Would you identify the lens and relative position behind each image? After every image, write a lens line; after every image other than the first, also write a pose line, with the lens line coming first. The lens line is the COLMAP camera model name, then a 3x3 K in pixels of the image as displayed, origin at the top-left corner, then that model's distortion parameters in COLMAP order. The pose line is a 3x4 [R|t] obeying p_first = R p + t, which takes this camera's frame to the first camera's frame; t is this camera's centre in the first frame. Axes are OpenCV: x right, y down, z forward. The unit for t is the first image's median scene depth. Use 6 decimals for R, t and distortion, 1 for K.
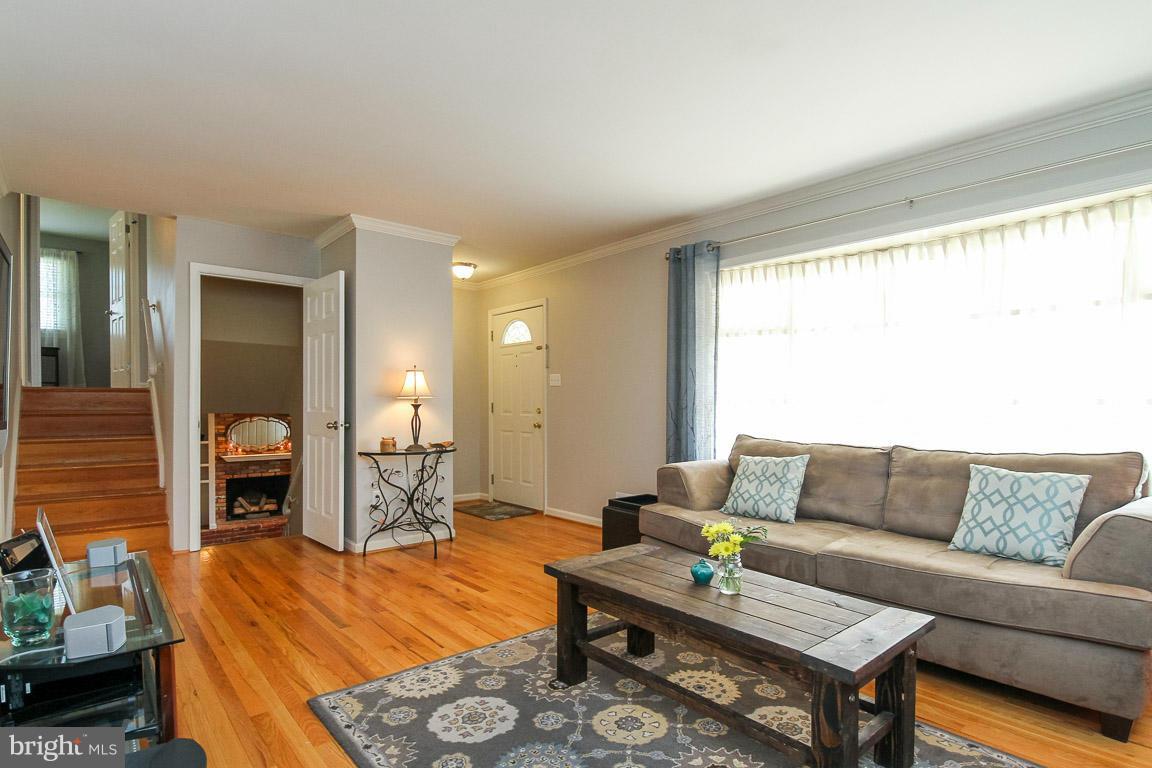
lens RADIAL K [[588.2, 0, 580.7], [0, 588.2, 417.4], [0, 0, 1]] dist [0.002009, -0.006969]
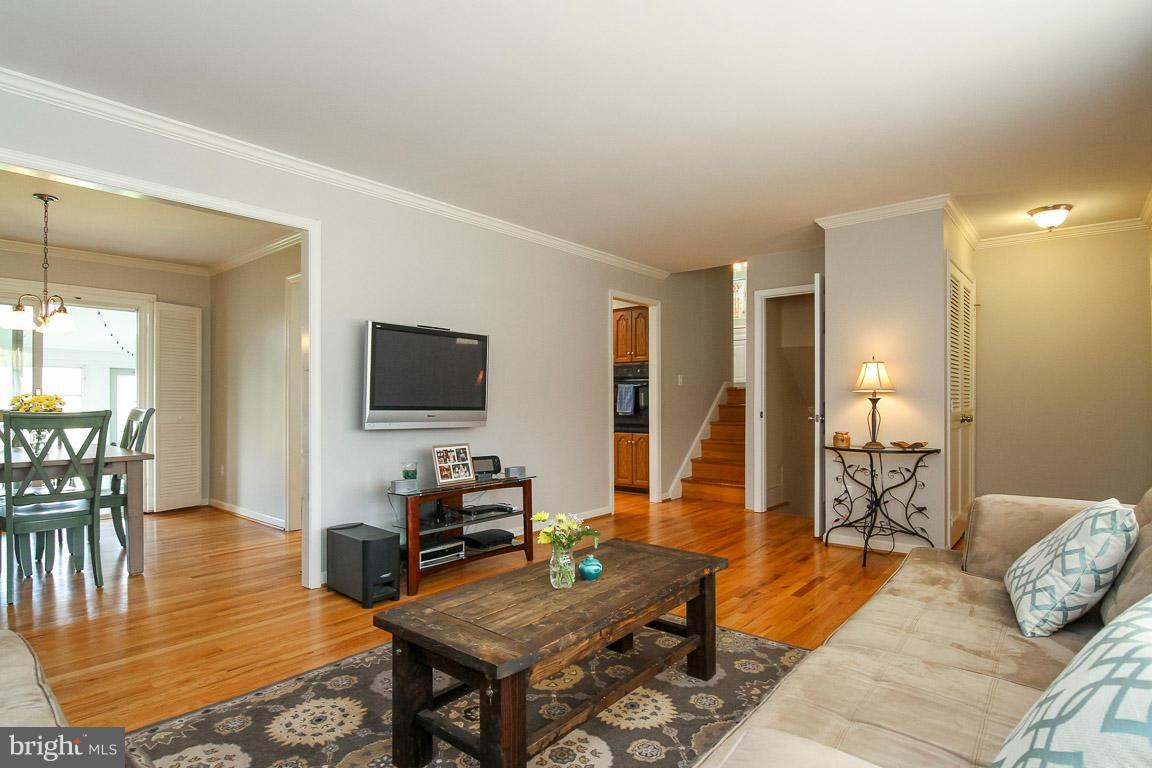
lens RADIAL K [[588.2, 0, 578.0], [0, 588.2, 396.4], [0, 0, 1]] dist [0.002009, -0.006969]
pose [[0.153623, -0.015547, -0.988007, 0.567529], [-0.012334, 0.999768, -0.017650, -0.003678], [0.988053, 0.014897, 0.153395, 0.393695]]
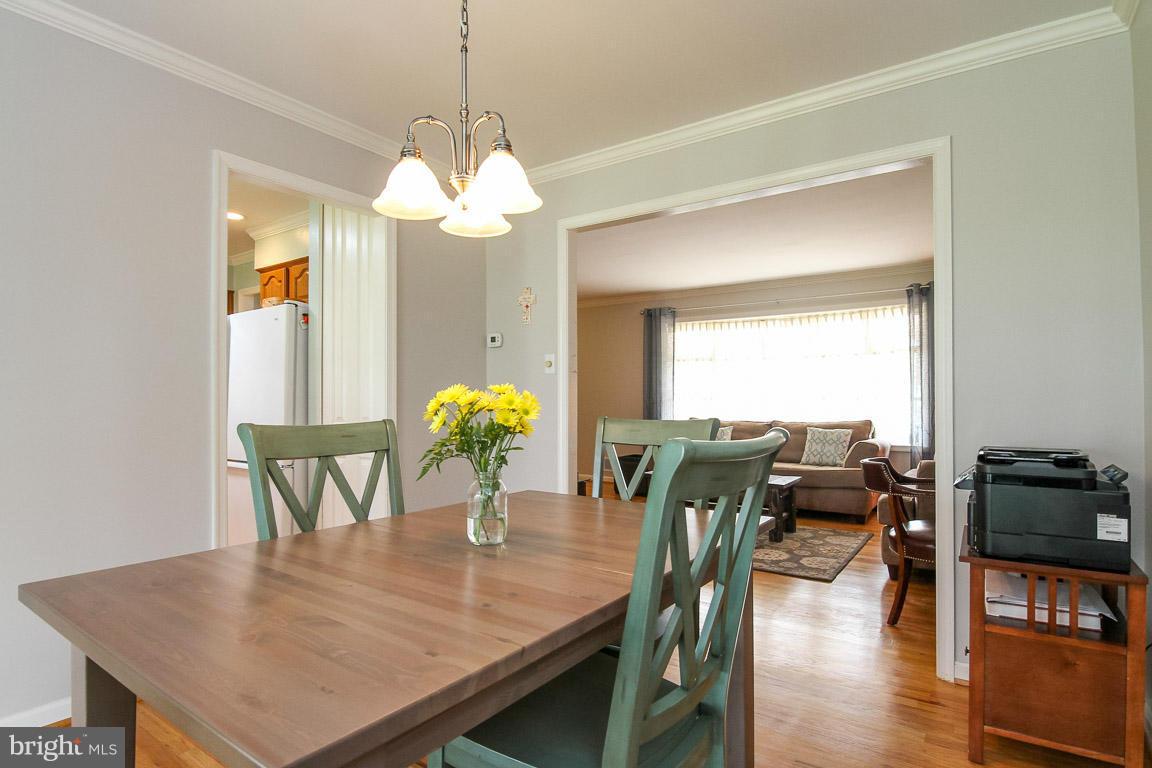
lens RADIAL K [[588.2, 0, 580.8], [0, 588.2, 407.1], [0, 0, 1]] dist [0.002009, -0.006969]
pose [[0.966806, -0.000813, 0.255510, -0.755332], [0.006004, 0.999791, -0.019539, 0.044831], [-0.255441, 0.020425, 0.966609, -0.959401]]
